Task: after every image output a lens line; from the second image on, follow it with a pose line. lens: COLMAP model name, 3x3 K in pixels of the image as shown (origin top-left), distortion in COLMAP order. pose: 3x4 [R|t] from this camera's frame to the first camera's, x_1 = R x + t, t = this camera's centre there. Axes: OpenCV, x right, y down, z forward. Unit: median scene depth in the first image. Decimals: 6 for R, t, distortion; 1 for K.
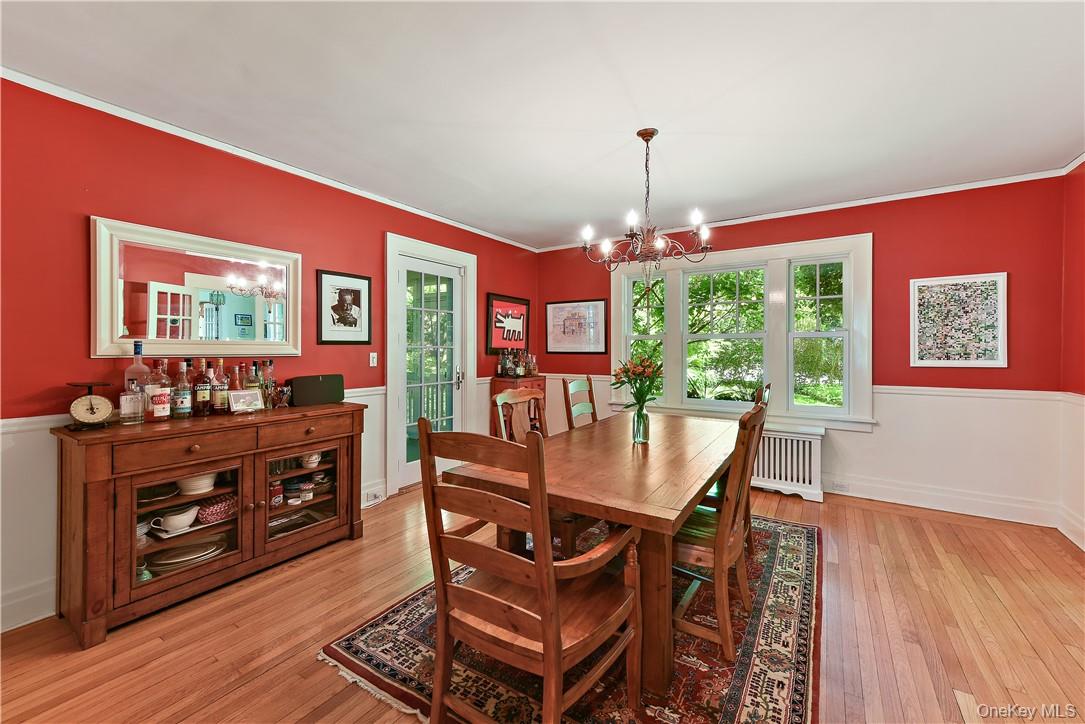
lens RADIAL K [[442.9, 0, 538.9], [0, 442.9, 354.3], [0, 0, 1]] dist [0.004894, 0.001471]
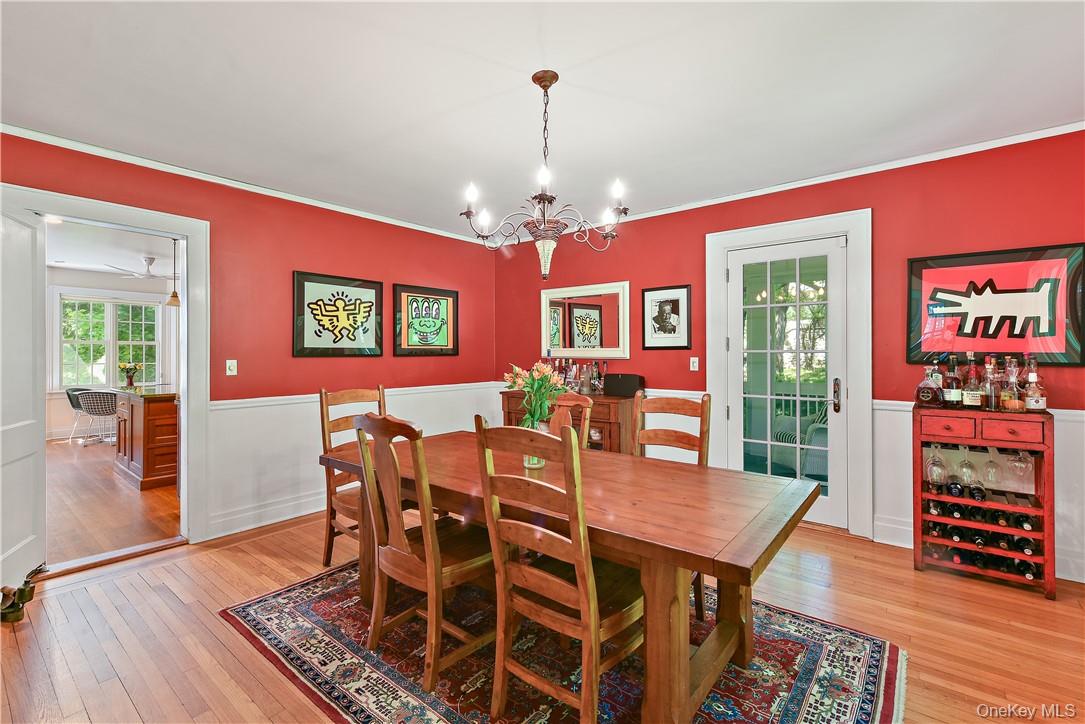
lens RADIAL K [[480.2, 0, 539.1], [0, 480.2, 355.9], [0, 0, 1]] dist [0.000838, -0.000016]
pose [[-0.101411, 0.004006, -0.994837, 0.797282], [-0.013269, 0.999897, 0.005379, -0.008305], [0.994756, 0.013746, -0.101347, 0.788268]]
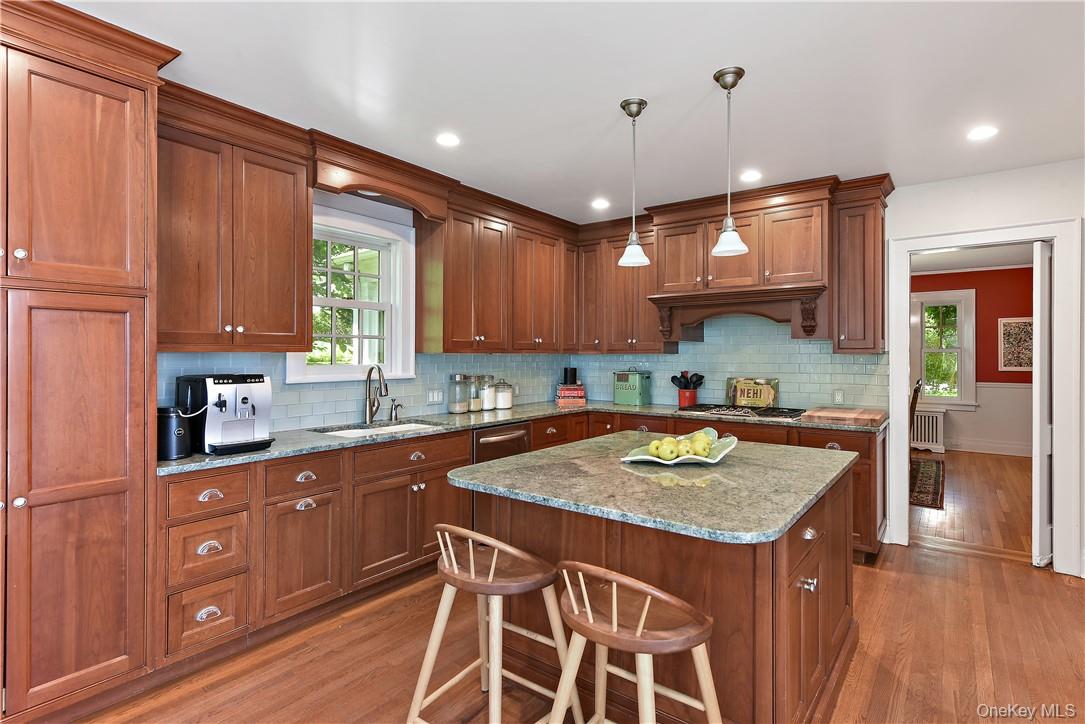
lens RADIAL K [[545.4, 0, 544.9], [0, 545.4, 353.4], [0, 0, 1]] dist [-0.002312, -0.000235]
pose [[0.998203, 0.002612, -0.059861, -0.759580], [-0.003119, 0.999960, -0.008377, -0.015936], [0.059836, 0.008549, 0.998172, -1.169079]]
